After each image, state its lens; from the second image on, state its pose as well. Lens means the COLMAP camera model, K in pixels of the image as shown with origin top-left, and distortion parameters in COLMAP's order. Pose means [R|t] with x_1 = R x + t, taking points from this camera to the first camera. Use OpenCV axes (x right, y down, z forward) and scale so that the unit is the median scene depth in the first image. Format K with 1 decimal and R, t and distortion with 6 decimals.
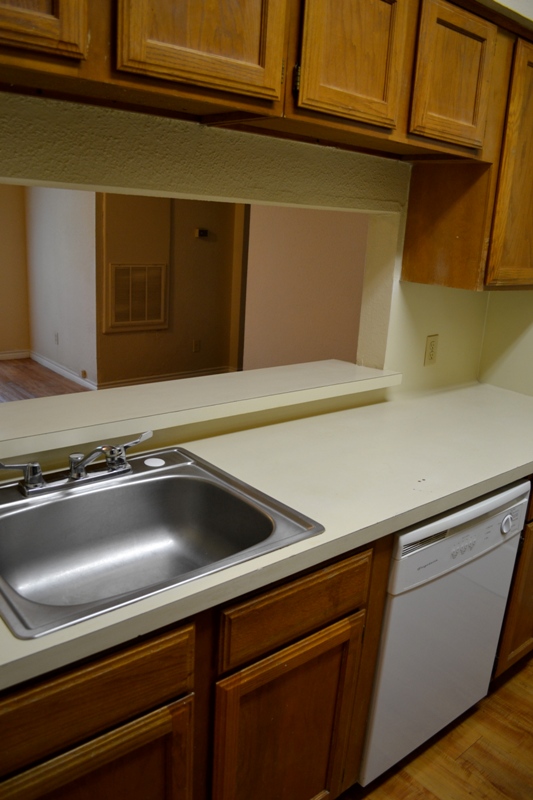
lens RADIAL K [[639.5, 0, 267.1], [0, 639.5, 401.1], [0, 0, 1]] dist [-0.081819, 0.011162]
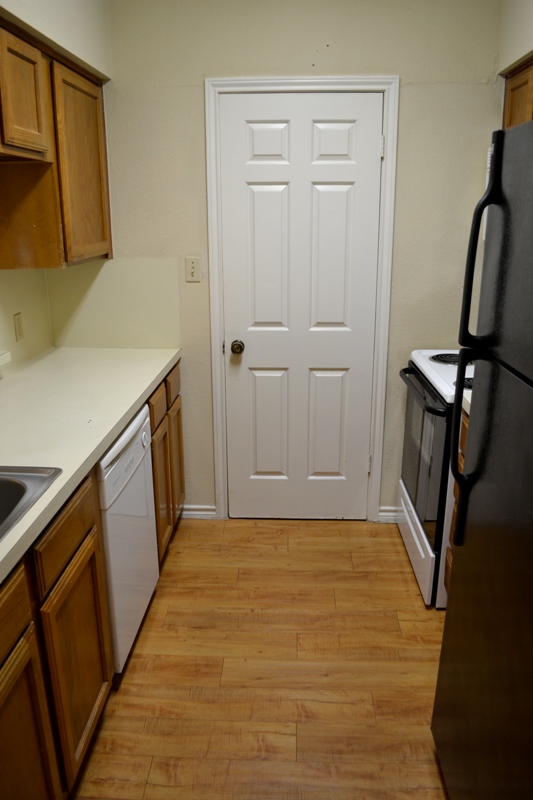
lens RADIAL K [[639.5, 0, 267.8], [0, 639.5, 396.9], [0, 0, 1]] dist [-0.081819, 0.011162]
pose [[0.679393, -0.264586, 0.684412, -0.329320], [0.242677, 0.961260, 0.130715, -0.000231], [-0.692483, 0.077284, 0.717282, -0.135849]]
